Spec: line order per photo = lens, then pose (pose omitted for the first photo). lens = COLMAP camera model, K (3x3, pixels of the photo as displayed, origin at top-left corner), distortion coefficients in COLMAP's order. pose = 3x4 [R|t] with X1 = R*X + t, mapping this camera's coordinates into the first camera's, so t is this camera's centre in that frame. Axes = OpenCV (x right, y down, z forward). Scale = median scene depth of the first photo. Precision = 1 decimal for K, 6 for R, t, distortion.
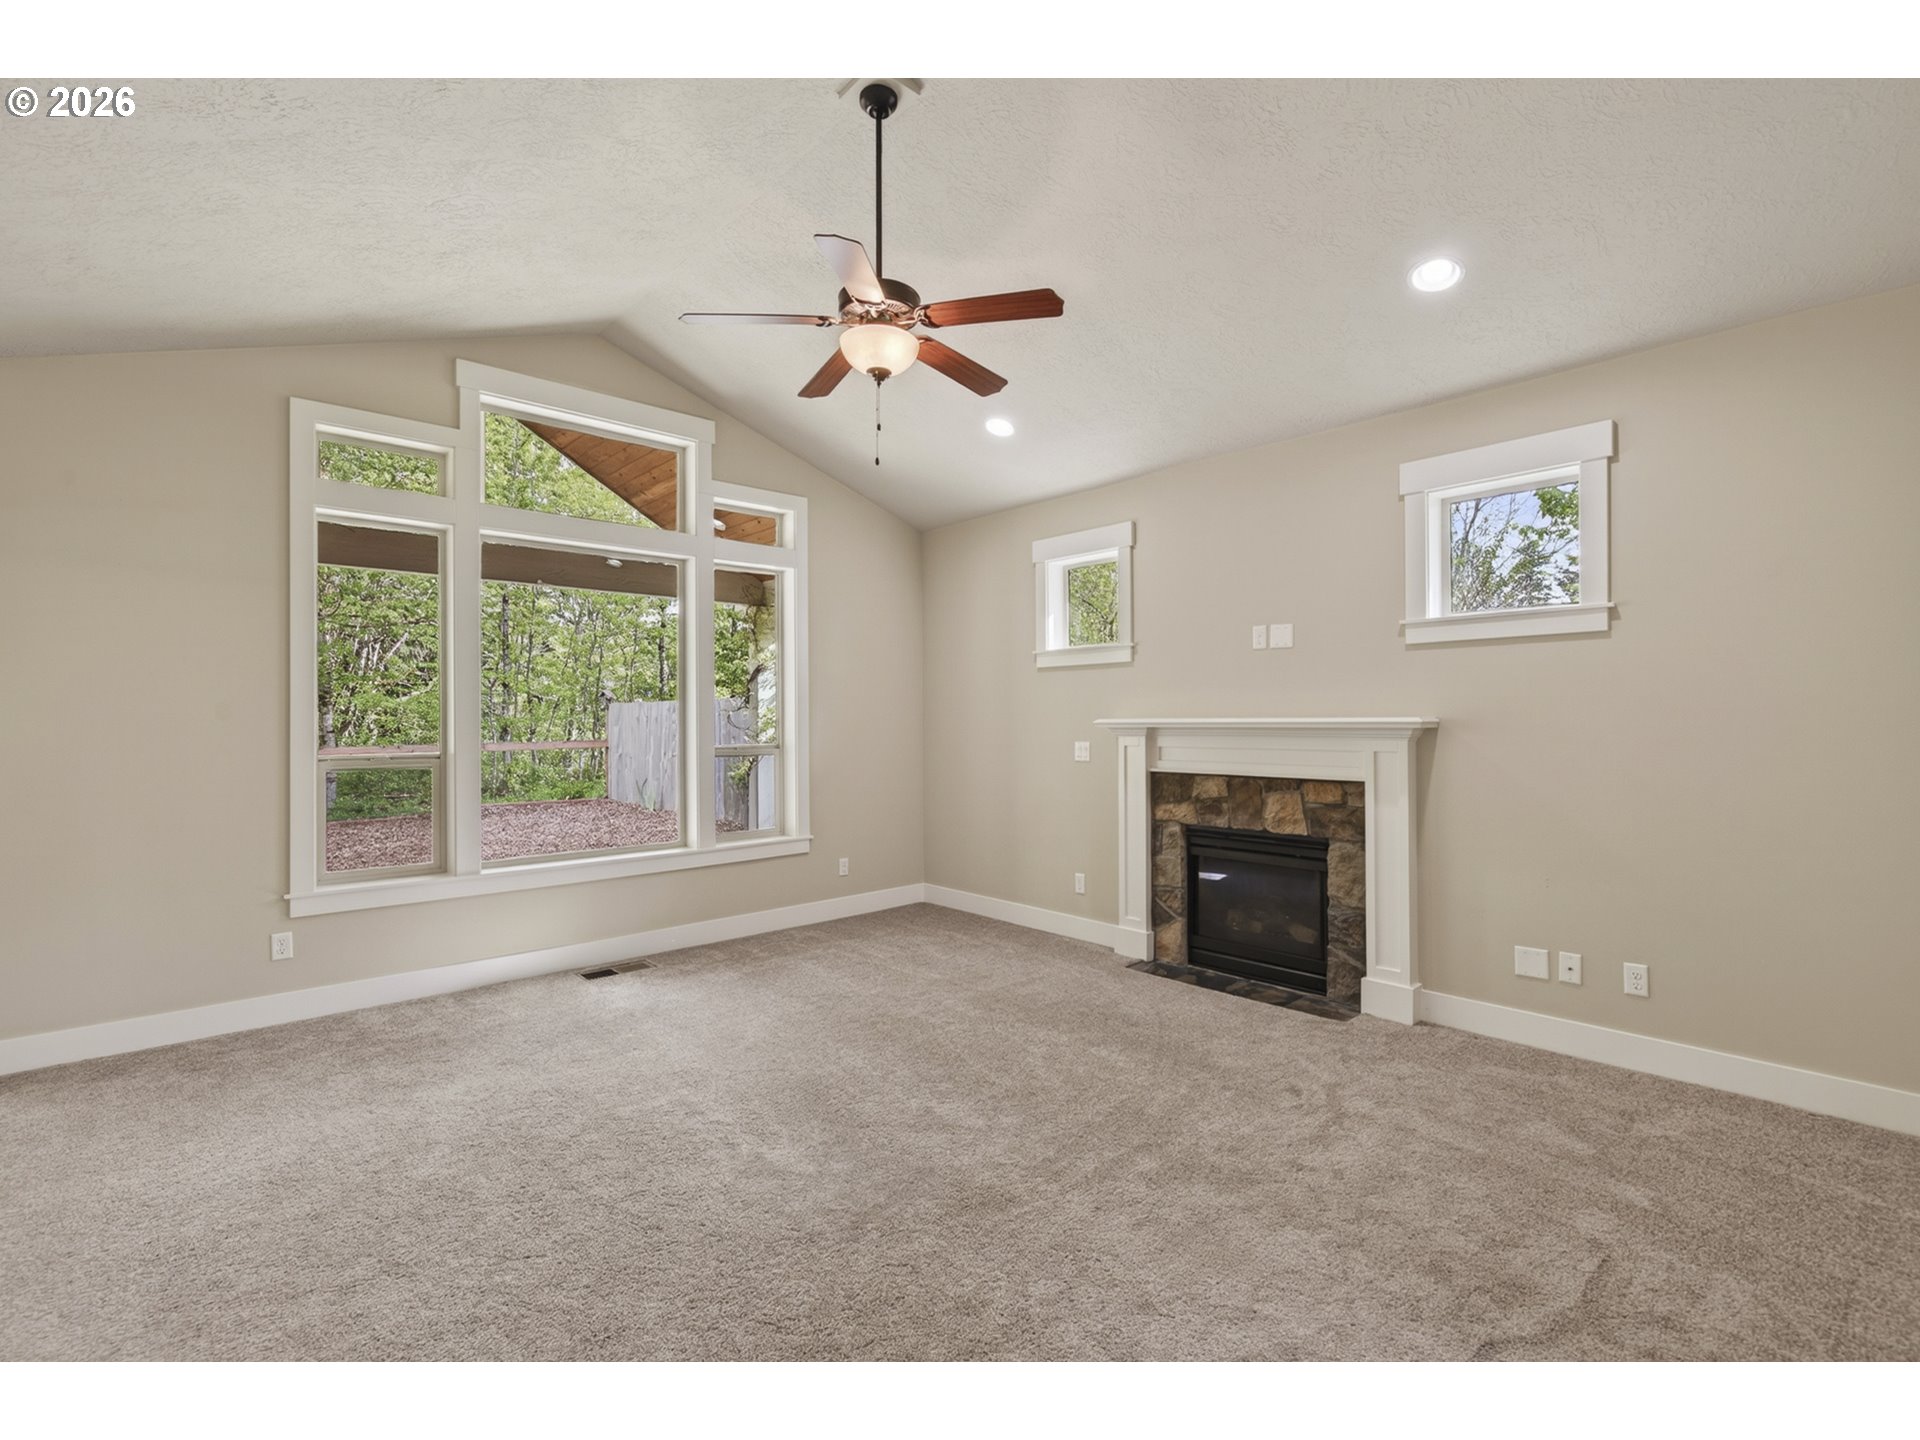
lens RADIAL K [[875.7, 0, 961.7], [0, 875.7, 732.3], [0, 0, 1]] dist [0.003864, -0.000012]
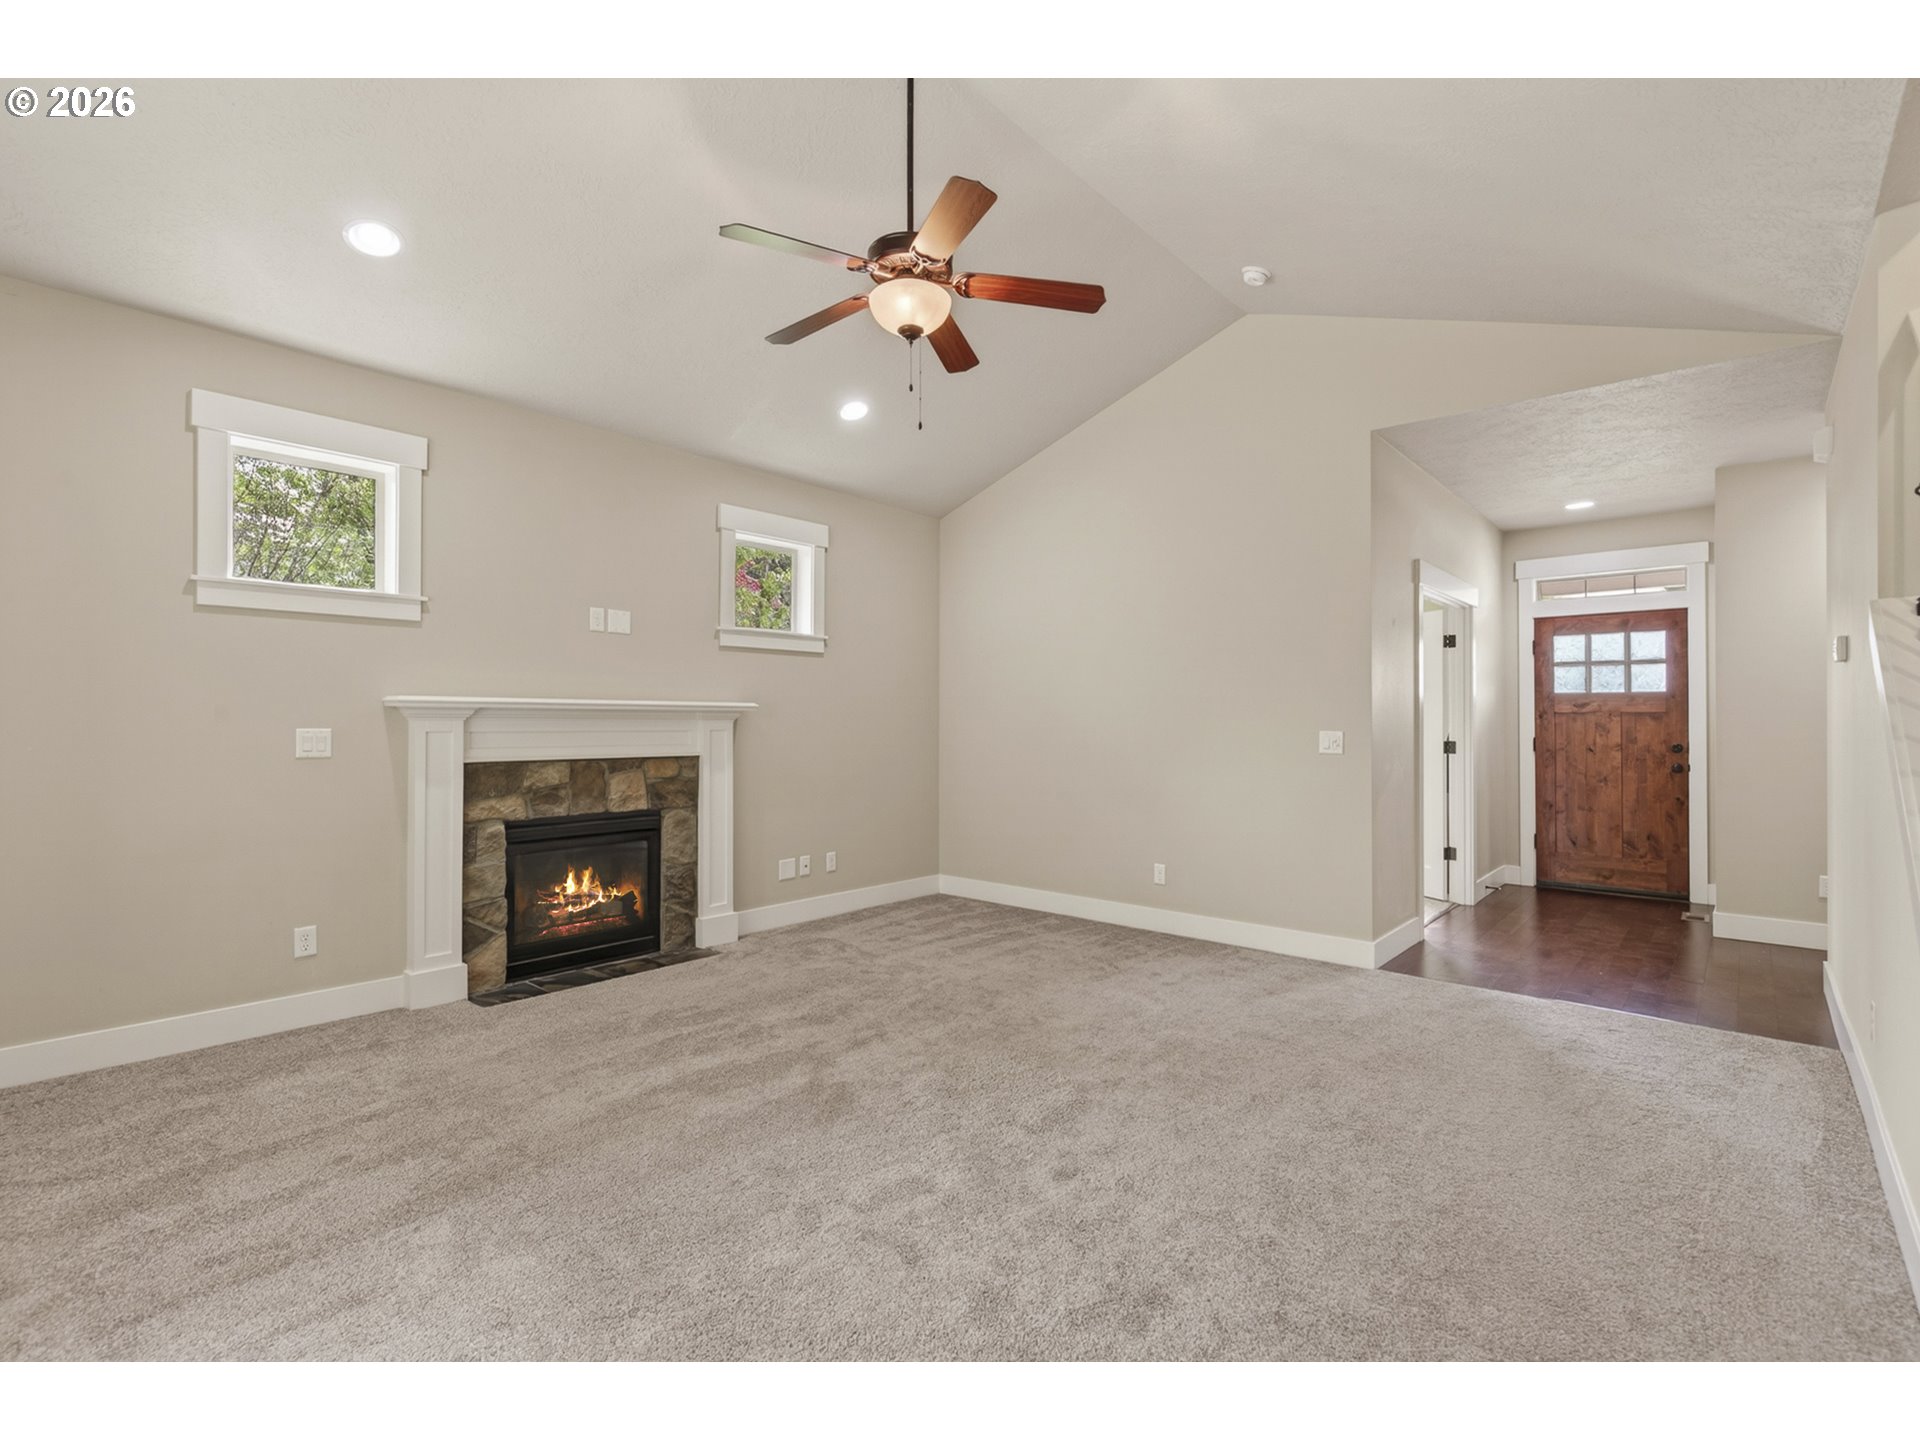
lens RADIAL K [[875.7, 0, 957.5], [0, 875.7, 704.6], [0, 0, 1]] dist [0.003864, -0.000012]
pose [[-0.101413, 0.010189, 0.994792, -0.697729], [-0.003453, 0.999938, -0.010593, -0.002021], [-0.994838, -0.004509, -0.101371, 0.693671]]
